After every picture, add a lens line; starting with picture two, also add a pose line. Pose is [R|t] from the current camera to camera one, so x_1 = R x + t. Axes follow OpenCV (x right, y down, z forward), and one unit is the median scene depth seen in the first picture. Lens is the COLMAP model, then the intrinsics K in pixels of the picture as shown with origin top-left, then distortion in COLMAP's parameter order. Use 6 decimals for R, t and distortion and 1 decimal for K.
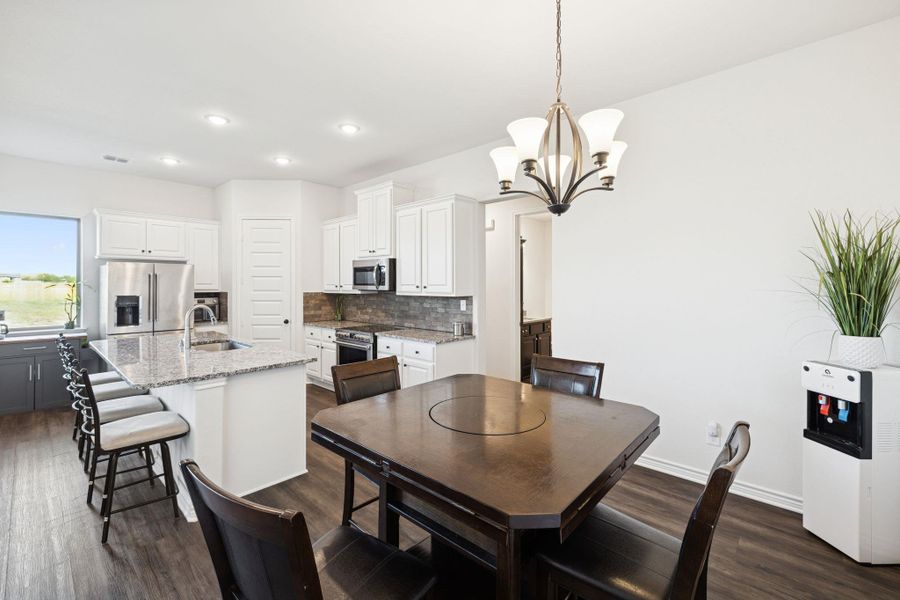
lens RADIAL K [[381.4, 0, 447.0], [0, 381.4, 286.1], [0, 0, 1]] dist [0.000526, 0.000369]
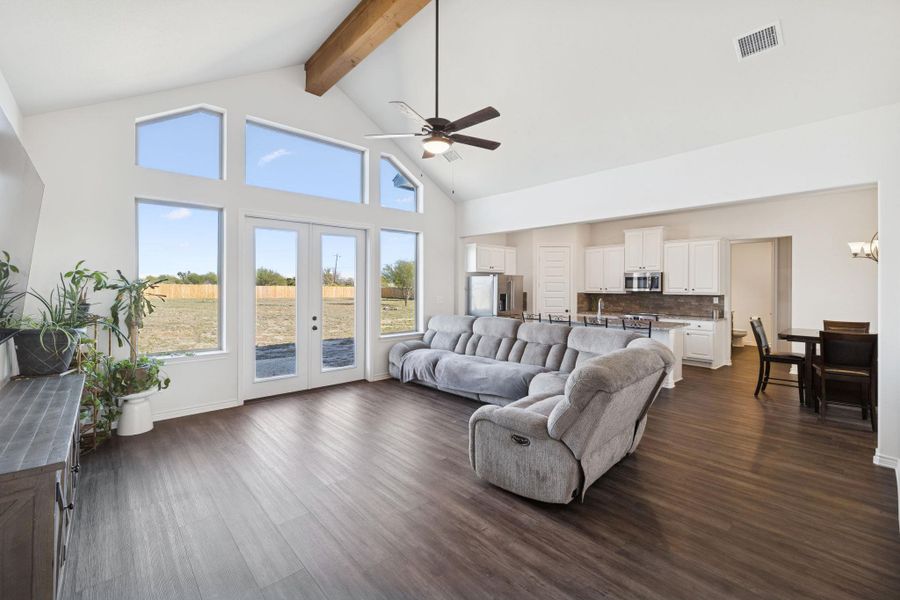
lens RADIAL K [[385.5, 0, 437.3], [0, 385.5, 283.2], [0, 0, 1]] dist [0.001389, 0.000428]
pose [[0.992818, 0.001882, -0.119618, -0.910554], [-0.003520, 0.999903, -0.013482, 0.001537], [0.119581, 0.013806, 0.992728, -0.787836]]
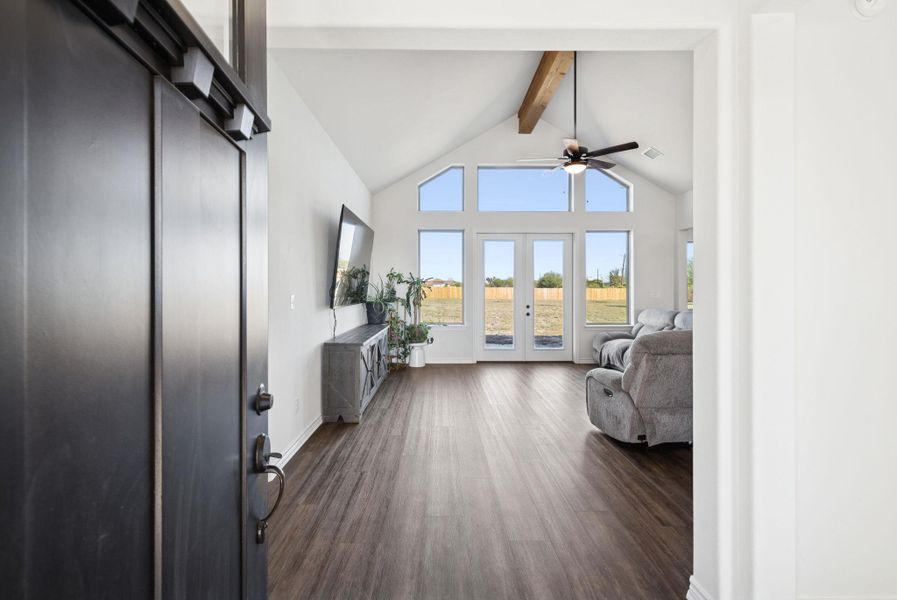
lens RADIAL K [[384.3, 0, 435.8], [0, 384.3, 283.3], [0, 0, 1]] dist [0.001389, 0.000428]
pose [[0.664863, -0.009856, -0.746900, -0.533803], [-0.004727, 0.999837, -0.017402, 0.030204], [0.746950, 0.015100, 0.664708, -0.937693]]
